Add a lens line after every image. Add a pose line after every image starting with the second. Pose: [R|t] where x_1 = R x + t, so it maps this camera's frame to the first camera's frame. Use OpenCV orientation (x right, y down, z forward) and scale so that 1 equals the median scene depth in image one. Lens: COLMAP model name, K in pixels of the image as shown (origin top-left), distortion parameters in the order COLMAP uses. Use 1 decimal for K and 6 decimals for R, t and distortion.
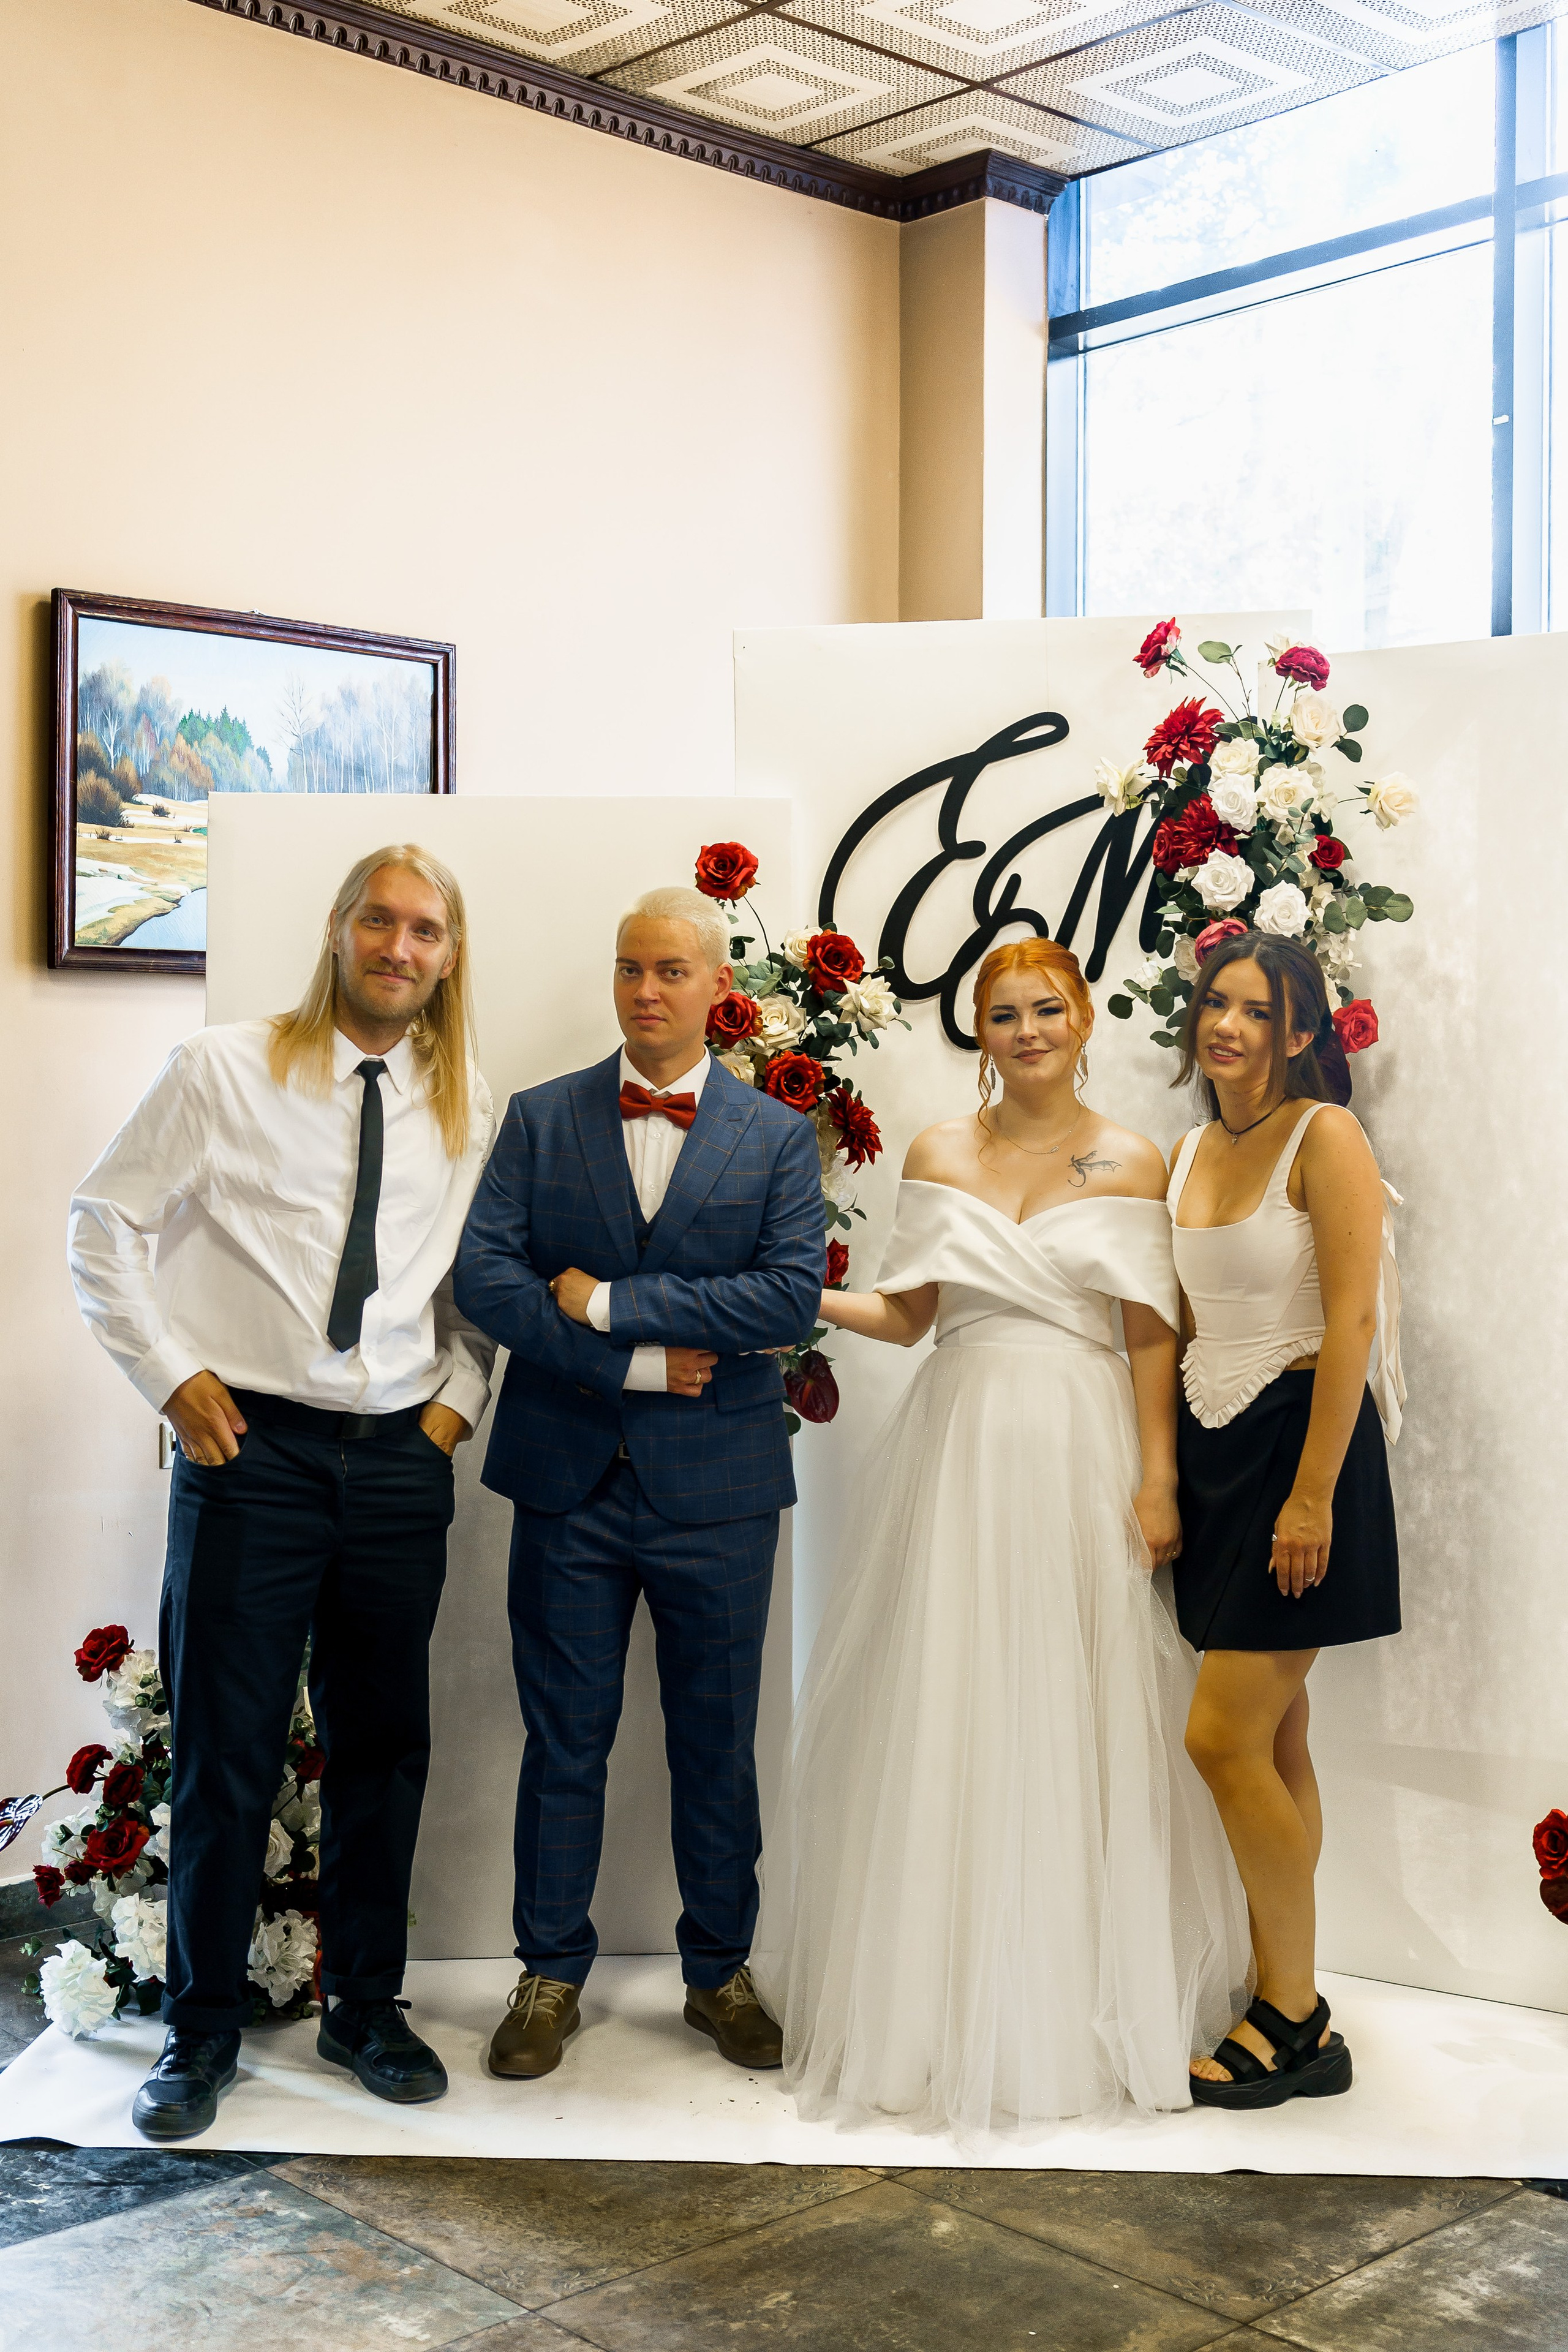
lens RADIAL K [[2628.9, 0, 793.6], [0, 2628.9, 1174.0], [0, 0, 1]] dist [0.000081, -0.006785]
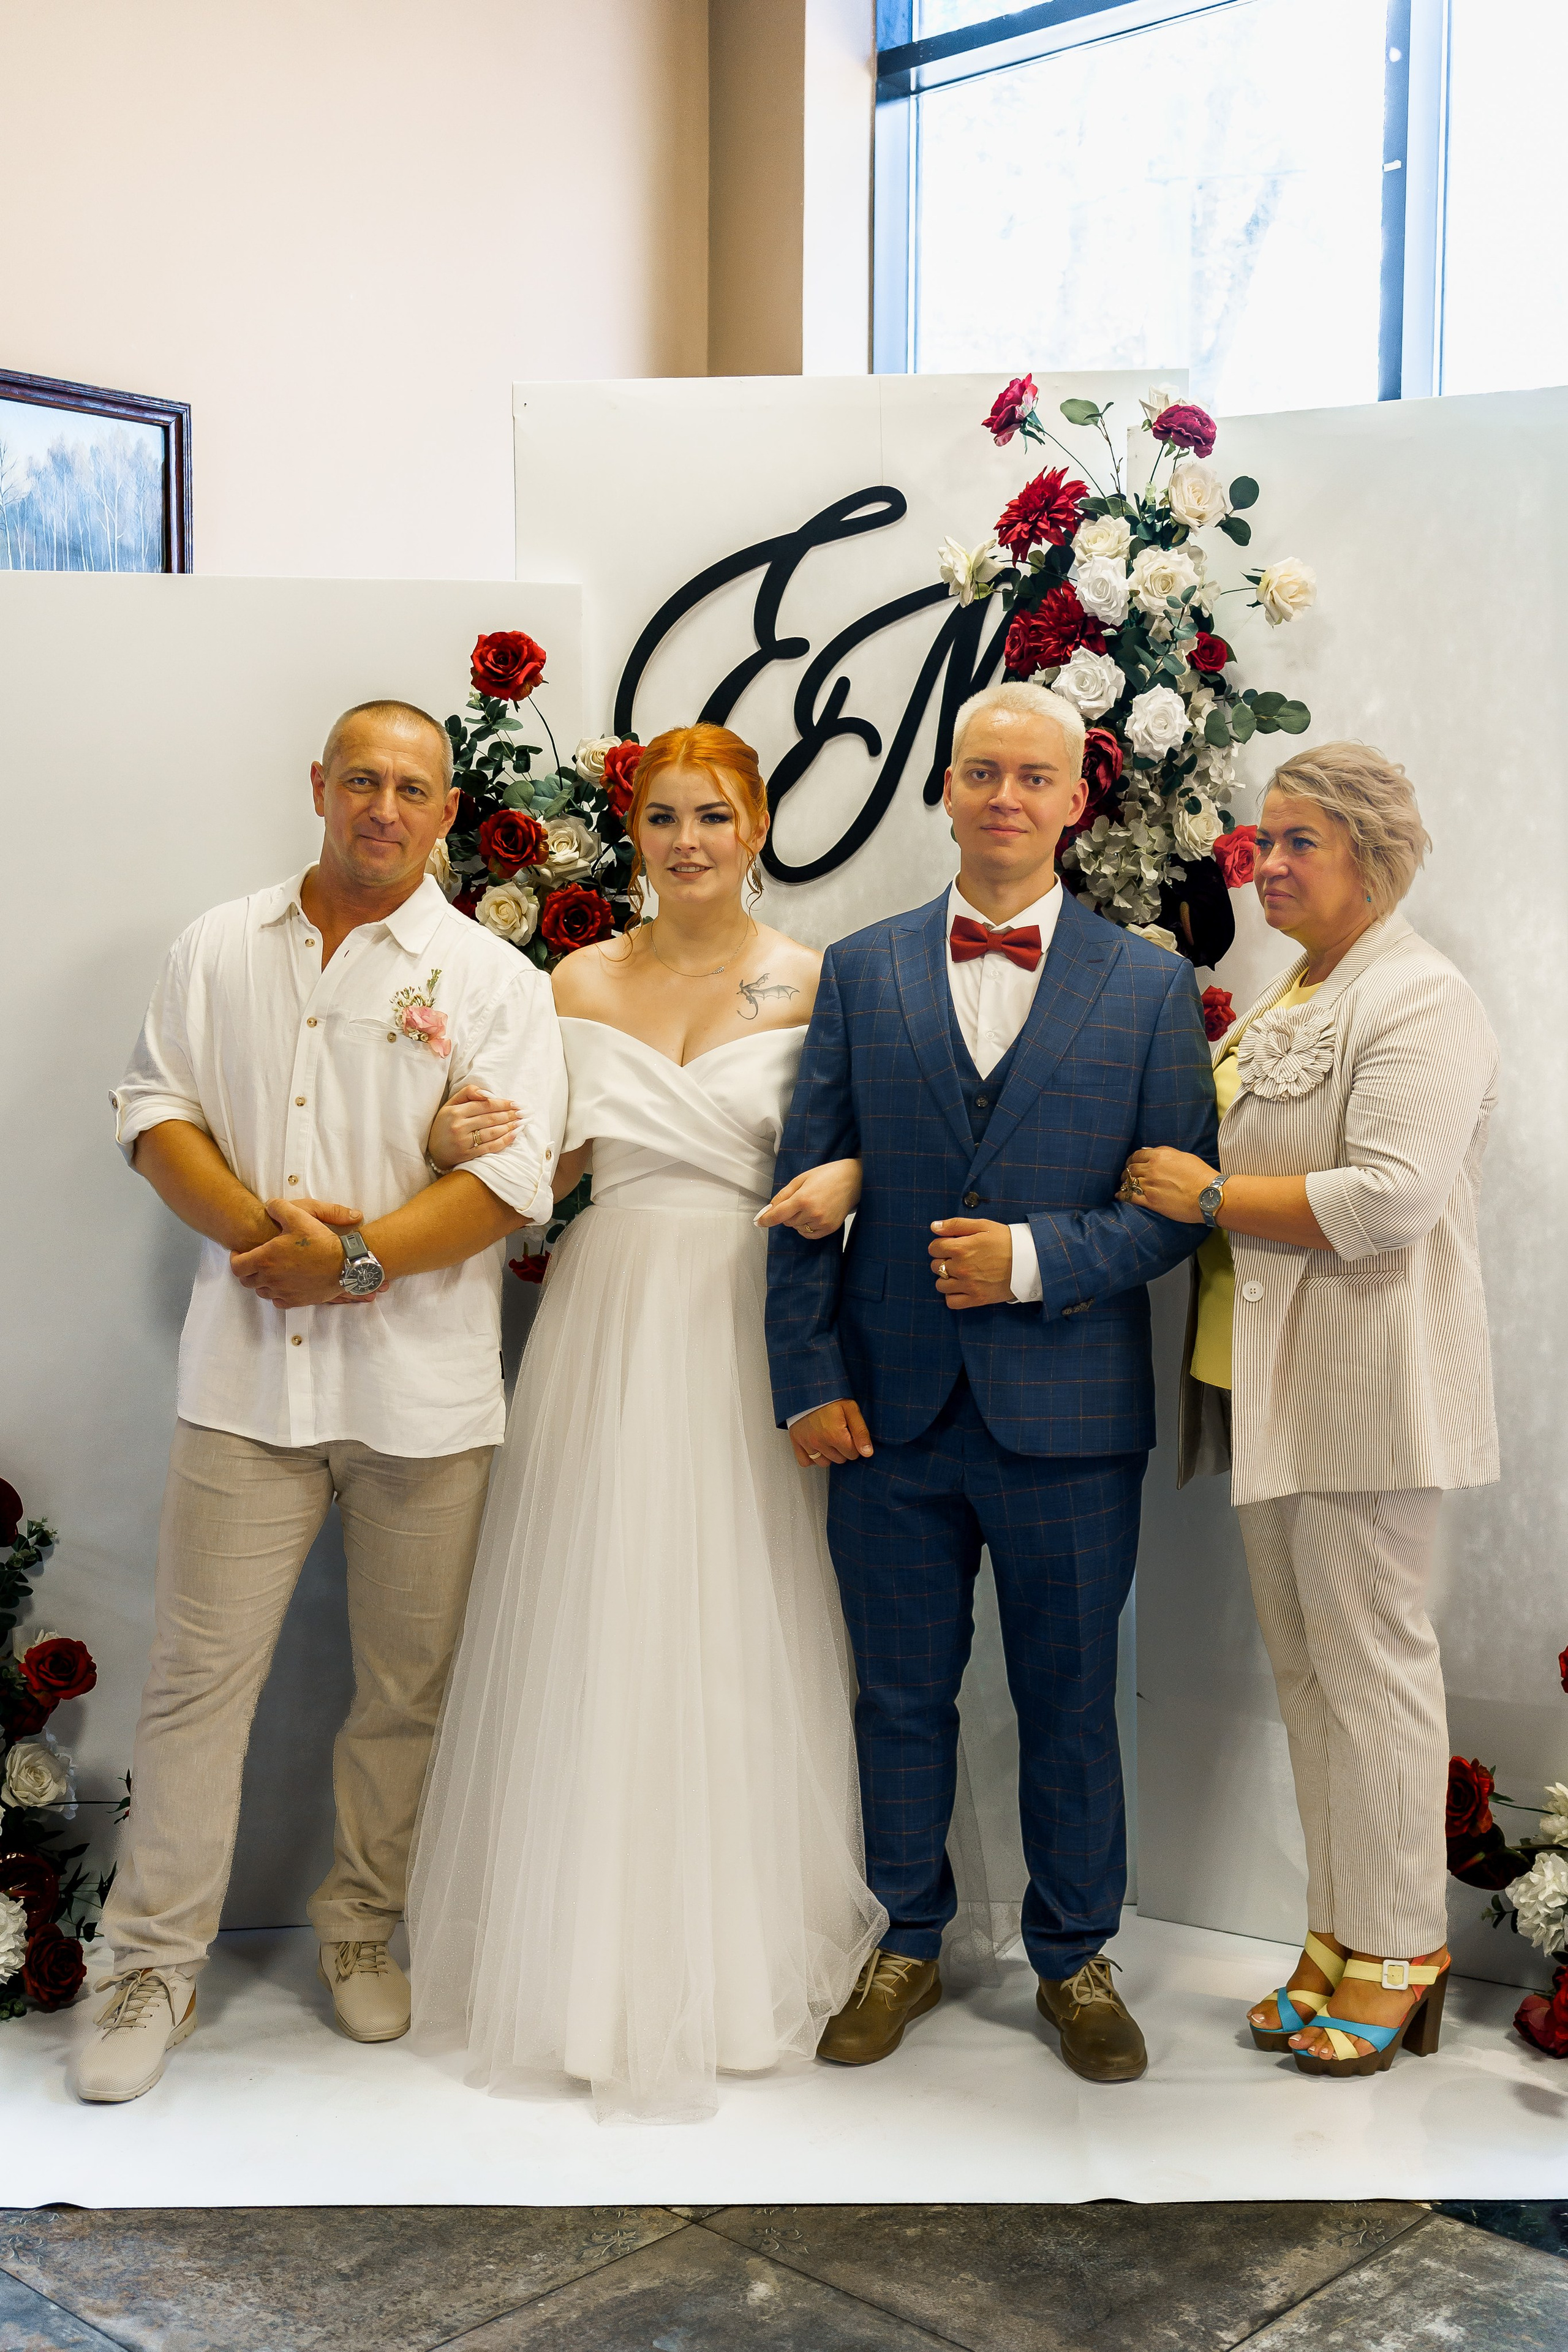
lens RADIAL K [[2575.8, 0, 784.0], [0, 2575.8, 1176.0], [0, 0, 1]] dist [0.002015, -0.009818]
pose [[0.997608, -0.003029, 0.069053, 0.006861], [-0.001469, 0.997884, 0.065002, -0.006565], [-0.069104, -0.064948, 0.995493, 0.164360]]
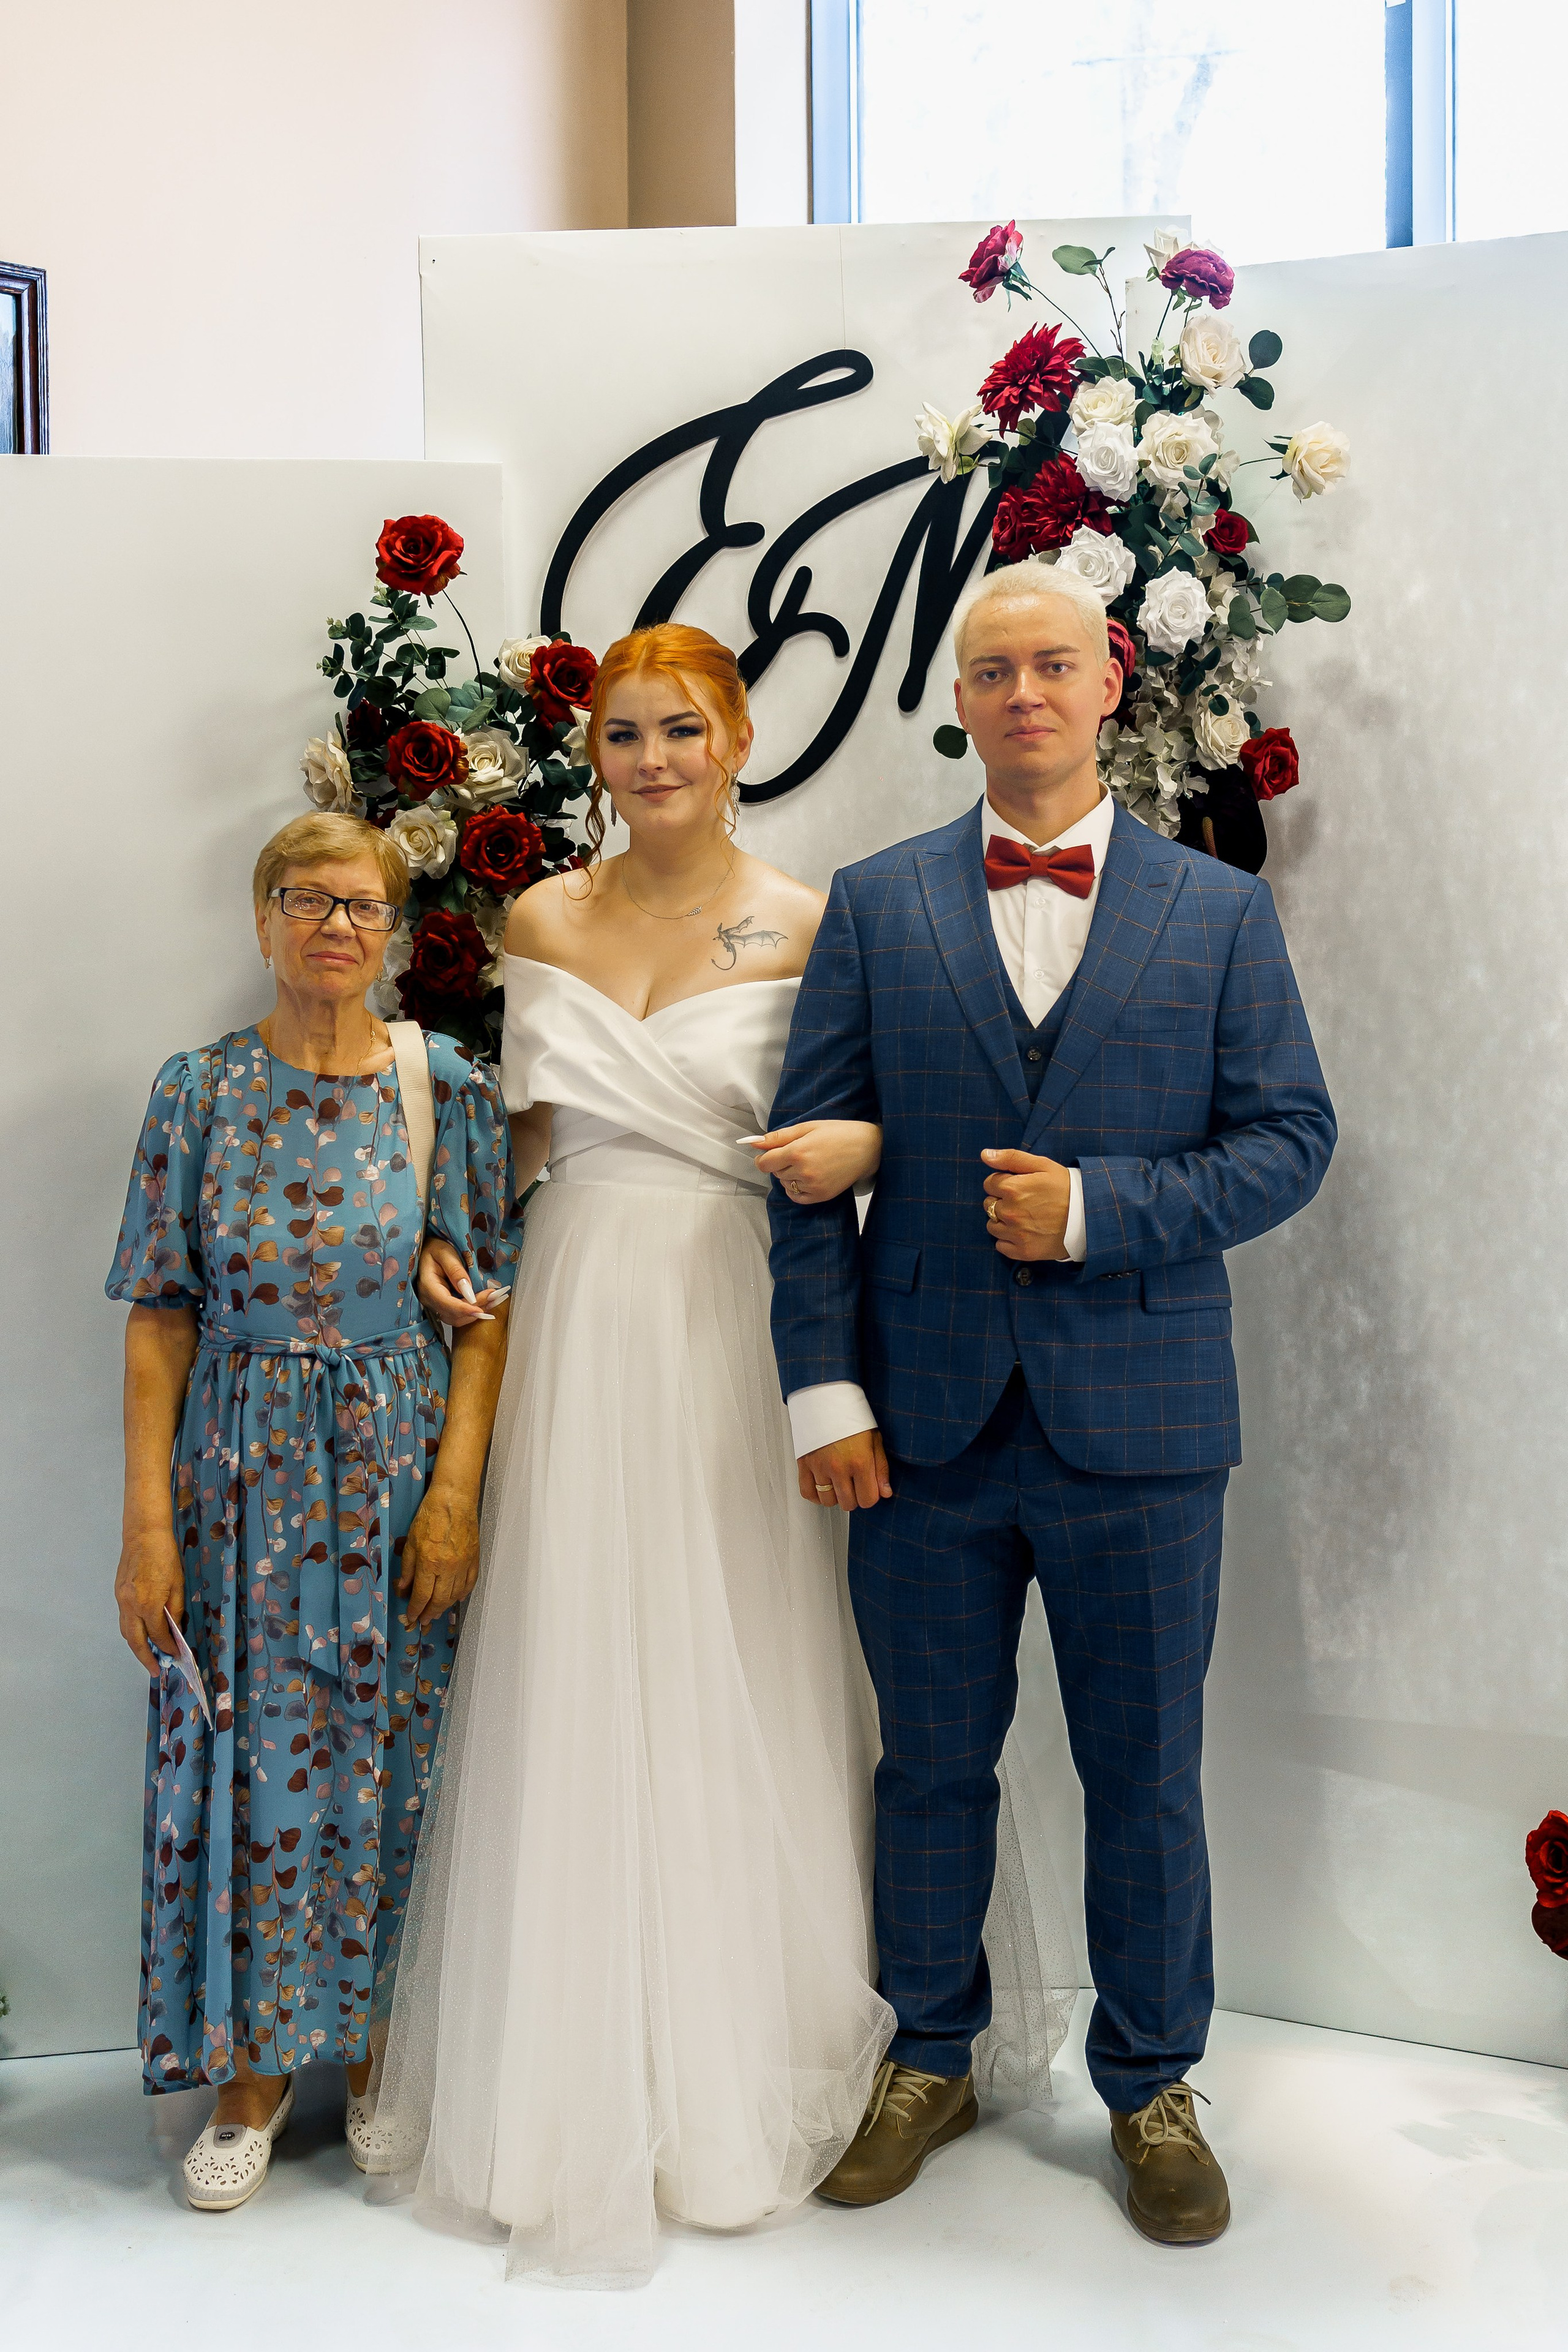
lens RADIAL K [[2786.7, 0, 779.2], [0, 2786.7, 998.0], [0, 0, 1]] dist [-0.002410, -0.025771]
pose [[0.994480, -0.014828, 0.103874, -0.007390], [0.013394, 0.999805, 0.014490, -0.003244], [-0.104069, -0.013019, 0.994485, 0.226942]]
